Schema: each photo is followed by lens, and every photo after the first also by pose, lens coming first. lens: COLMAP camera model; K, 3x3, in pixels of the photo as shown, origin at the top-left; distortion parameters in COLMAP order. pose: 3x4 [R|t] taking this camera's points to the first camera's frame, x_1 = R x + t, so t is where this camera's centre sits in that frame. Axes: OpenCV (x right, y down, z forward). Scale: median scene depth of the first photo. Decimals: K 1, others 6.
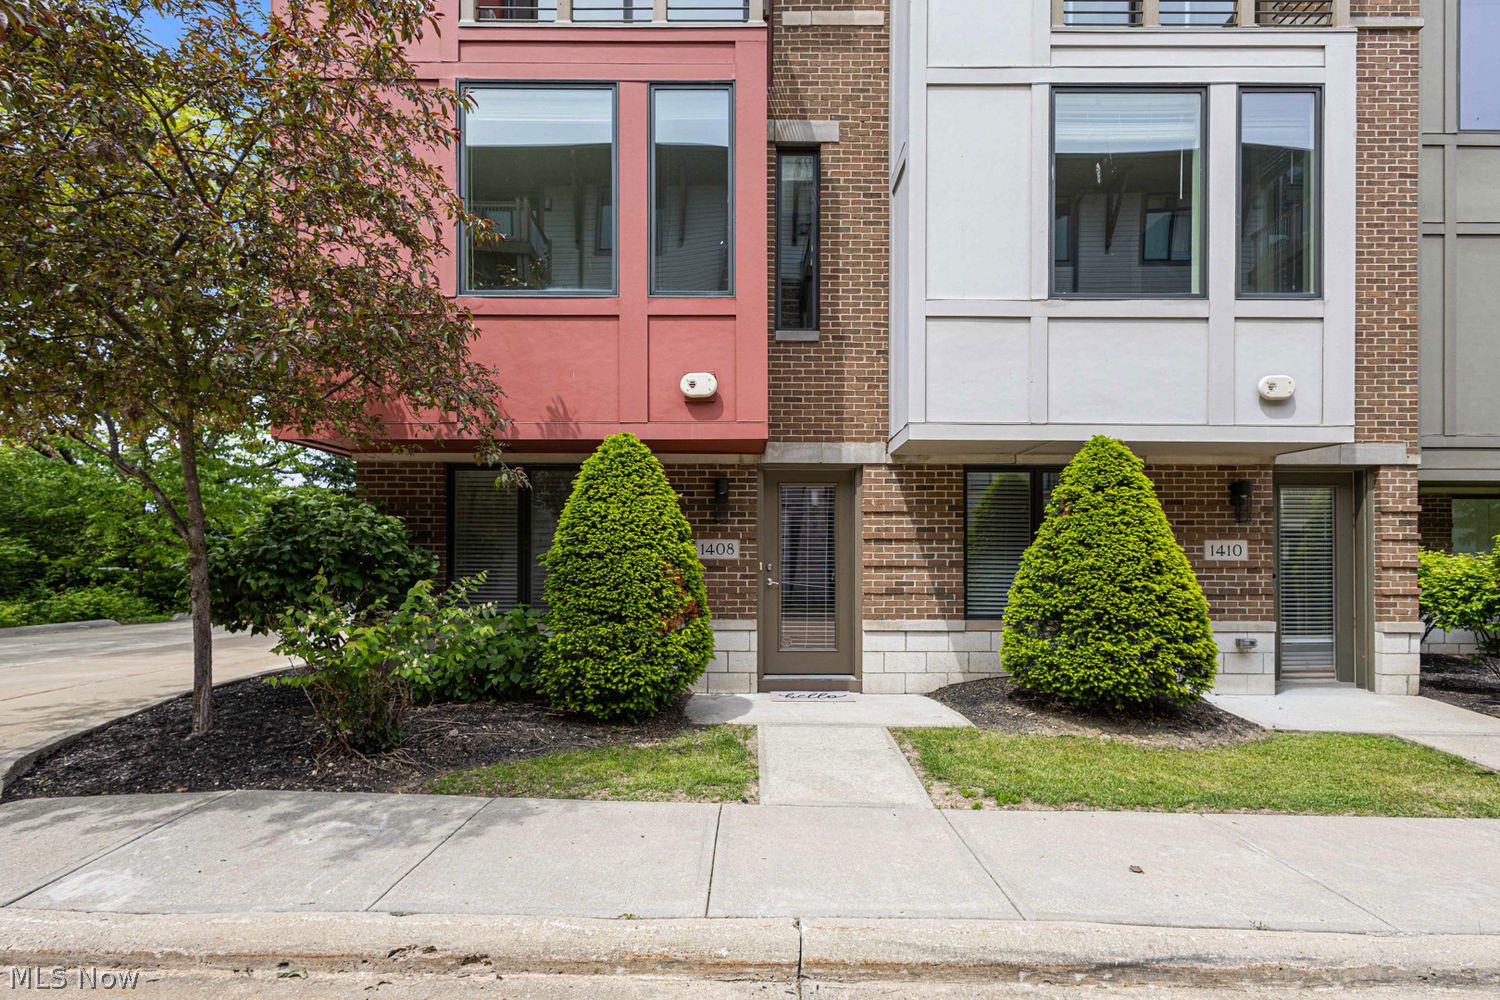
lens RADIAL K [[718.0, 0, 750.3], [0, 718.0, 492.8], [0, 0, 1]] dist [0.002131, -0.000695]
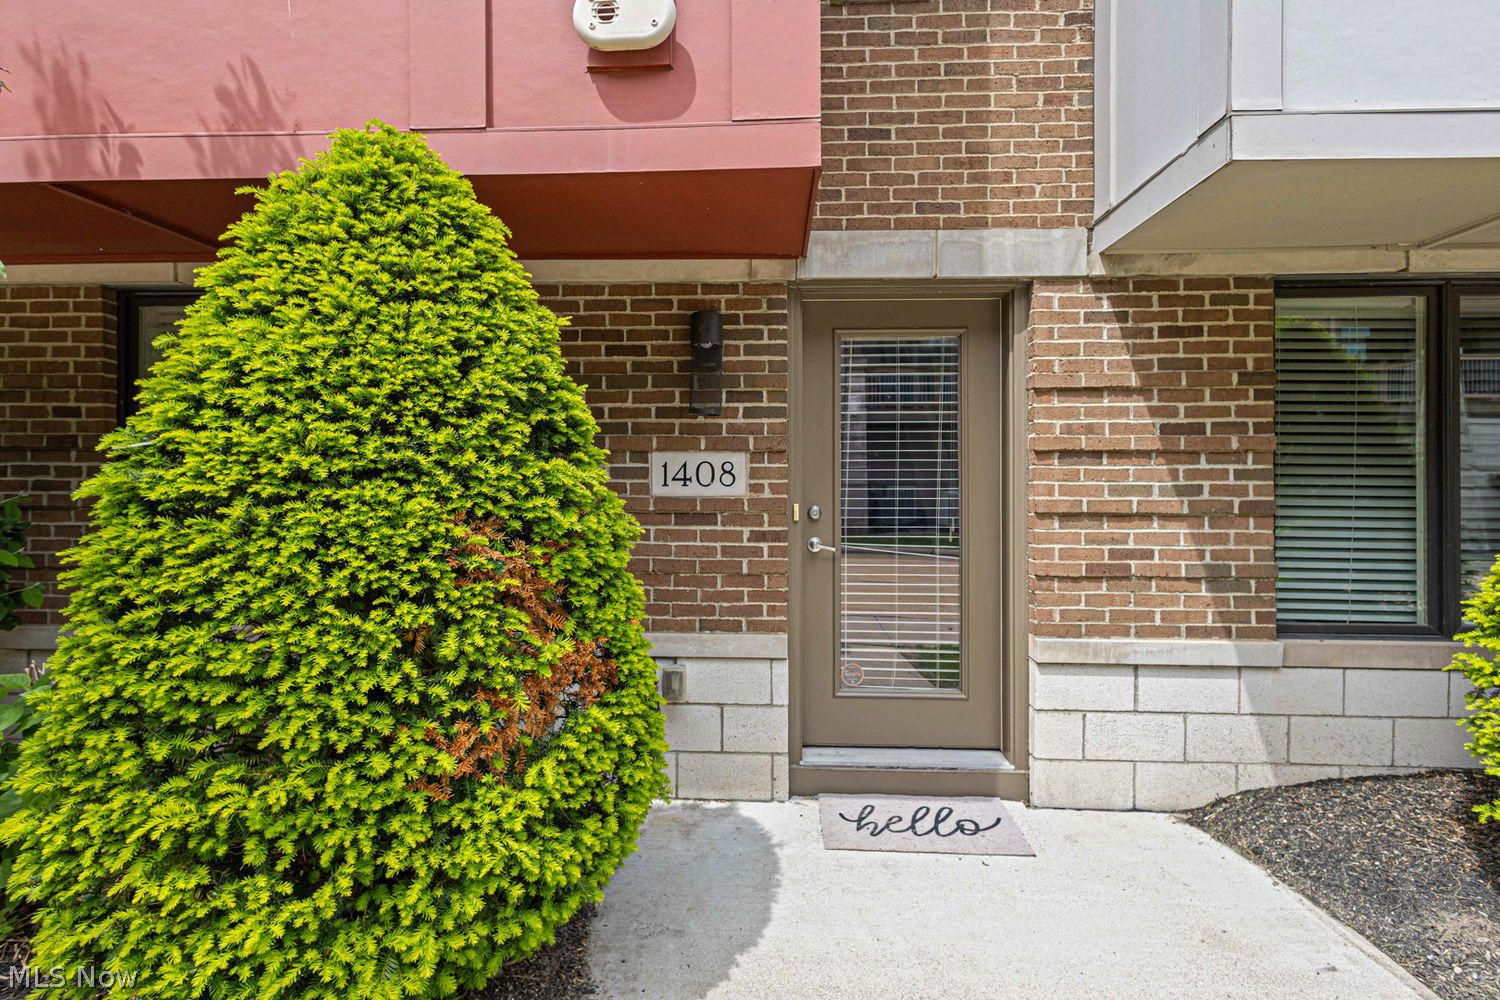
lens RADIAL K [[718.0, 0, 750.3], [0, 718.0, 492.8], [0, 0, 1]] dist [0.002131, -0.000695]
pose [[0.999310, 0.000271, -0.037129, 0.002671], [0.003952, 0.993515, 0.113634, 0.039366], [0.036919, -0.113703, 0.992829, 0.560009]]
